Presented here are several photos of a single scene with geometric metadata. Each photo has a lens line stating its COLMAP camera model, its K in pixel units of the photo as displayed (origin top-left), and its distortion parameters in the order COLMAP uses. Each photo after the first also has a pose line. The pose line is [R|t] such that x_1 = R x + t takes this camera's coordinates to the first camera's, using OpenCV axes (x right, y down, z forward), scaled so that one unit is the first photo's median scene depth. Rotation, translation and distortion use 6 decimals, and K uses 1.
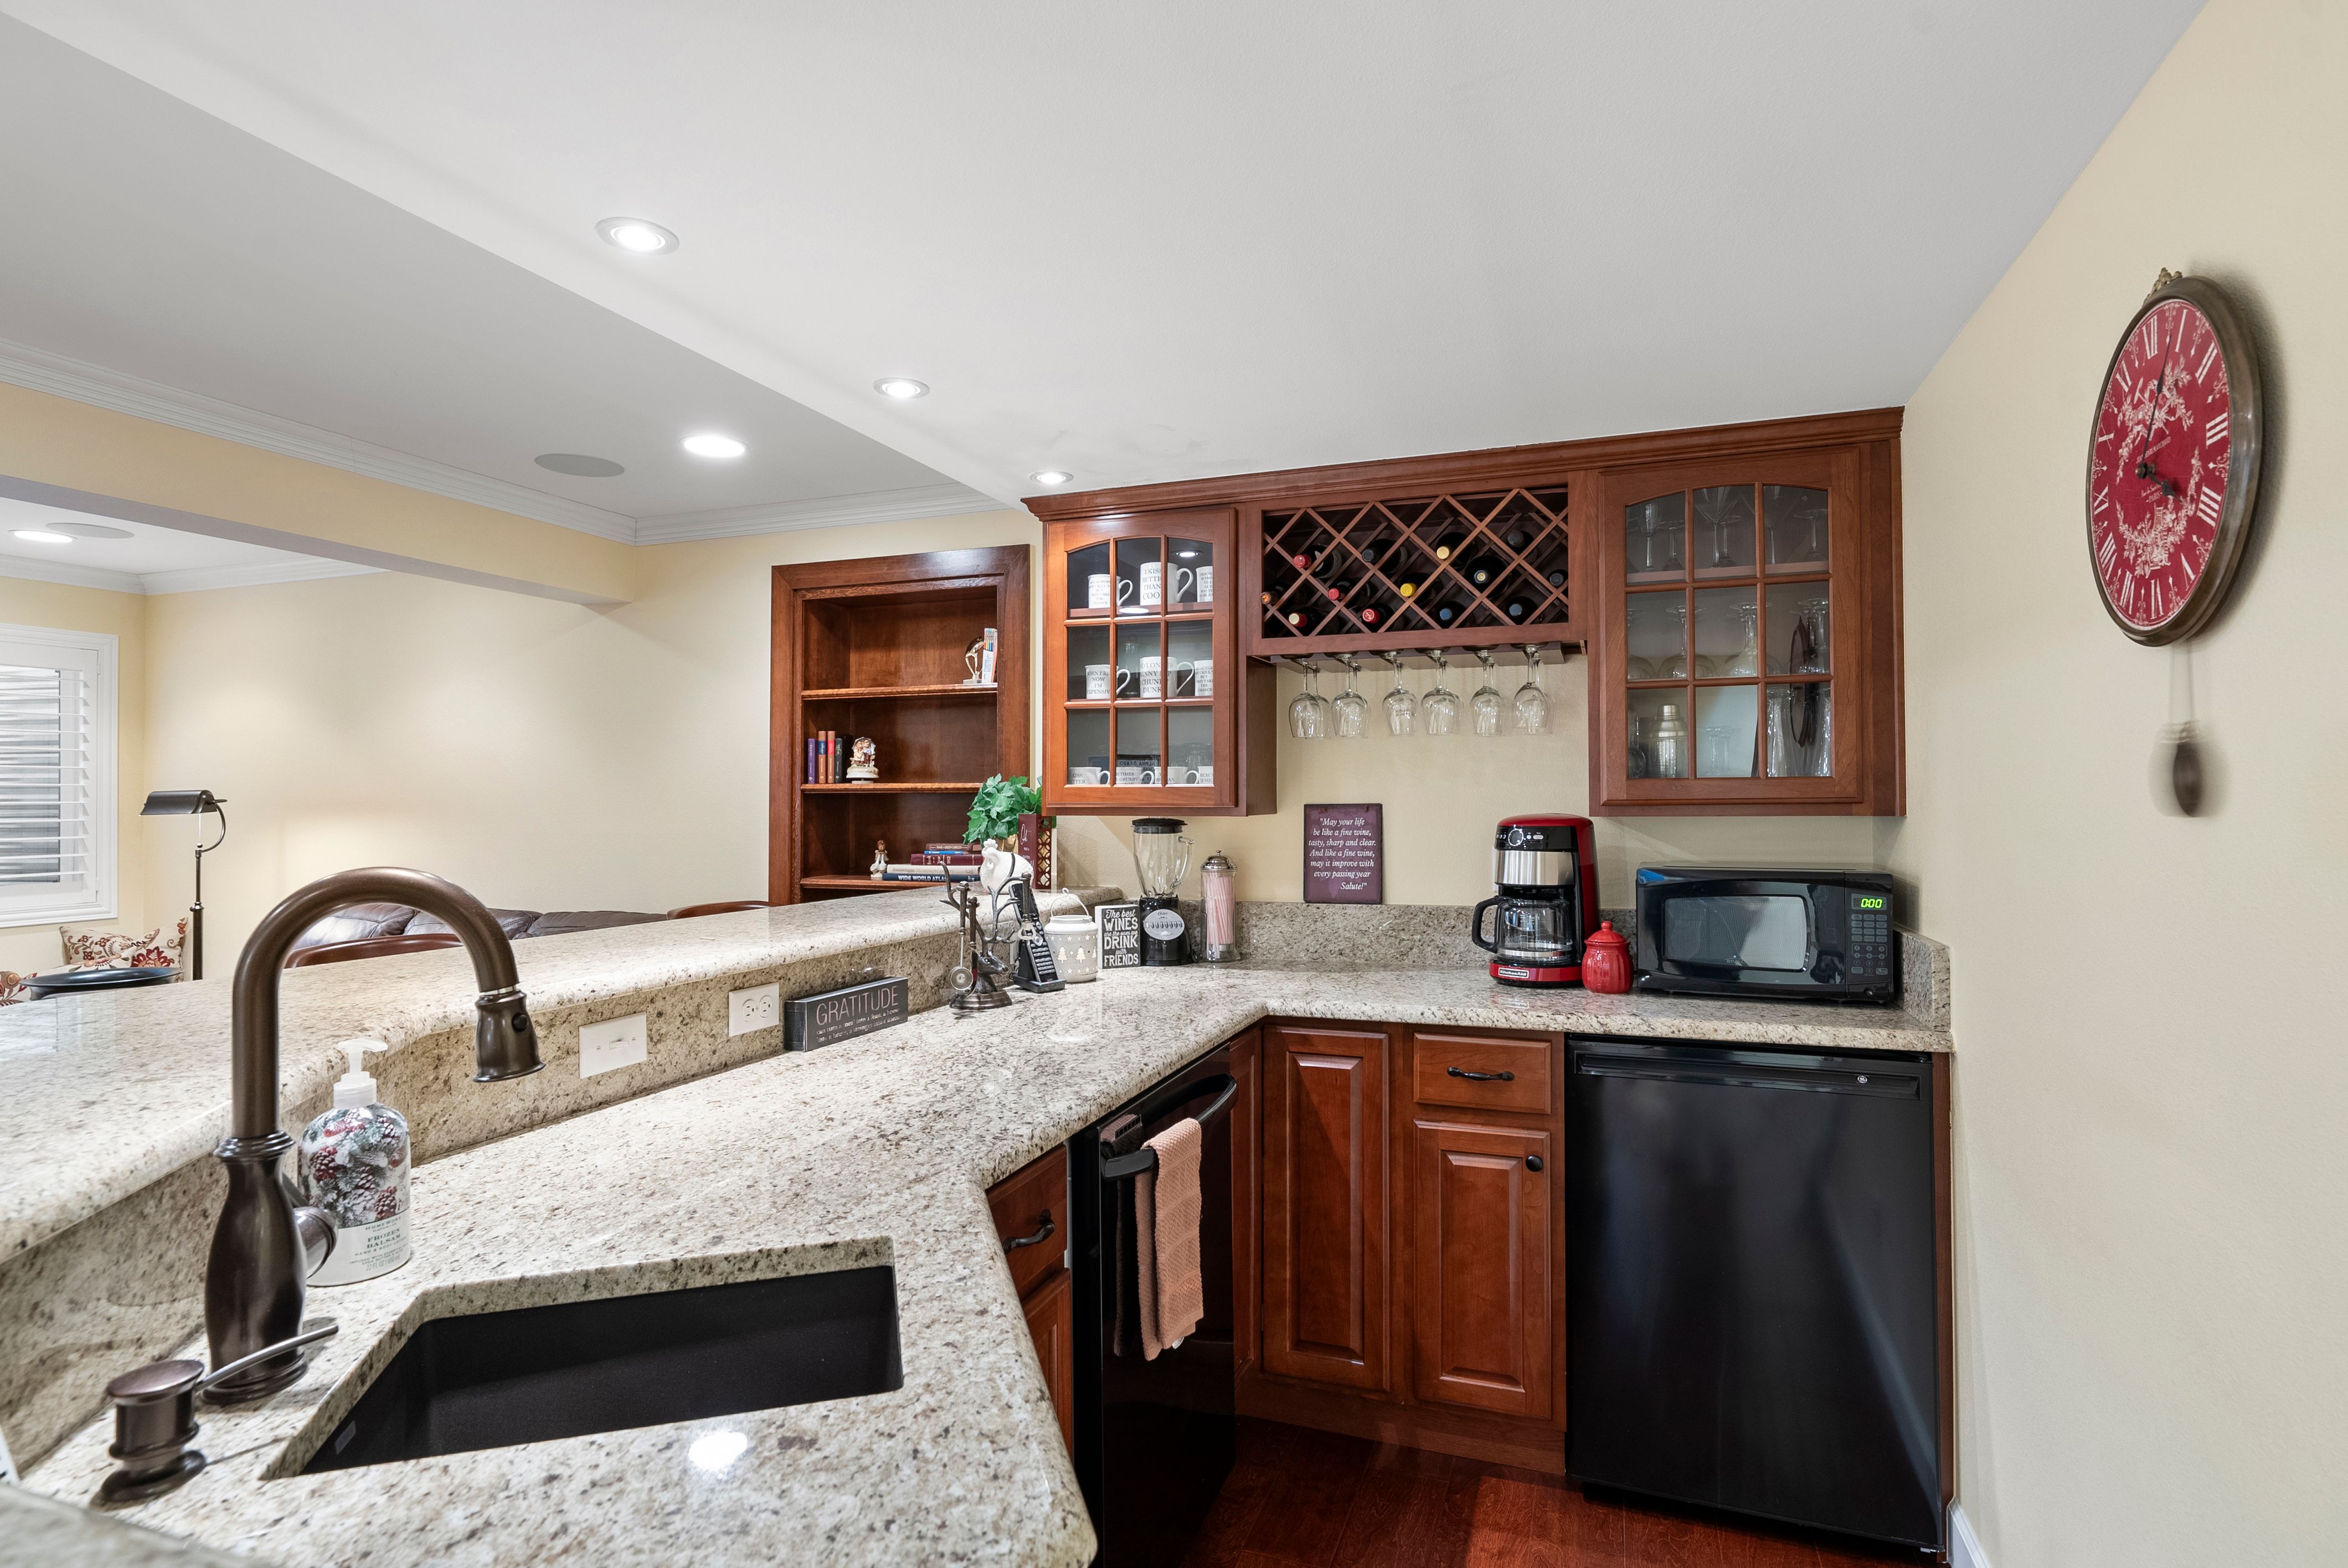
lens RADIAL K [[1206.7, 0, 1179.4], [0, 1206.7, 792.5], [0, 0, 1]] dist [0.015483, 0.005318]
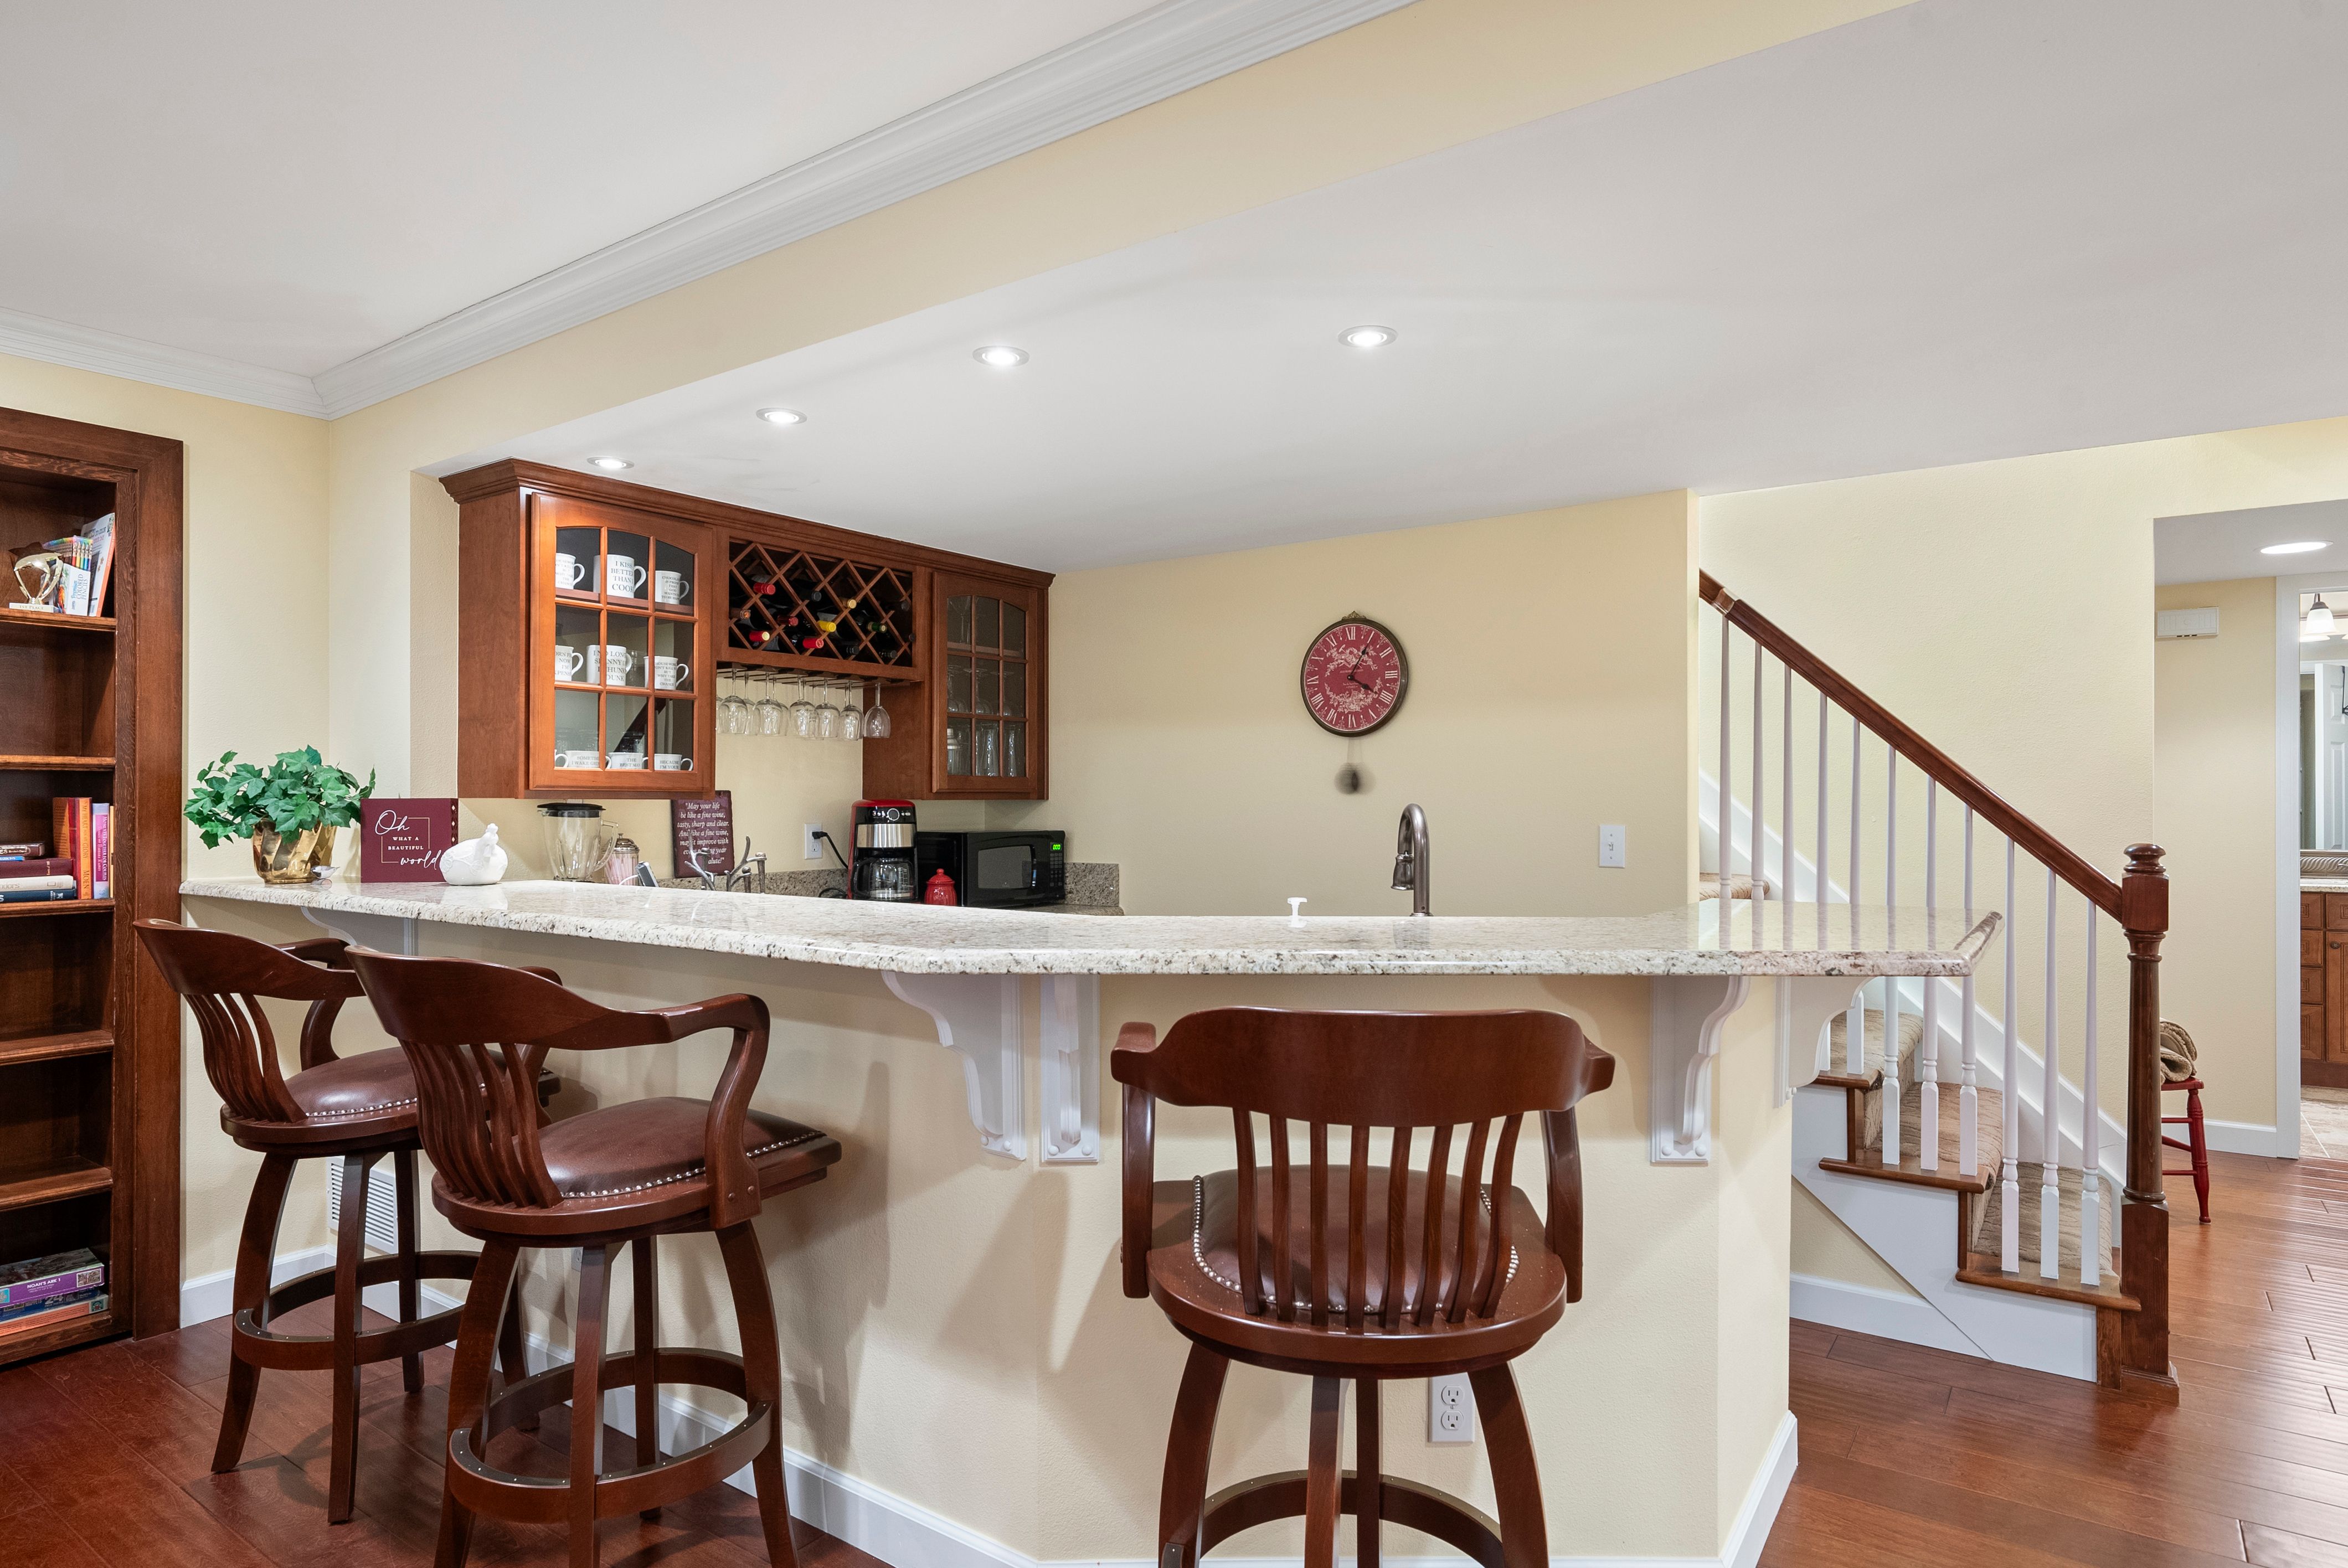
lens RADIAL K [[1289.1, 0, 1179.6], [0, 1289.1, 792.6], [0, 0, 1]] dist [0.030657, 0.000882]
pose [[0.253496, 0.009748, 0.967287, -0.987765], [-0.009024, 0.999930, -0.007712, 0.017893], [-0.967294, -0.006774, 0.253566, 0.257339]]
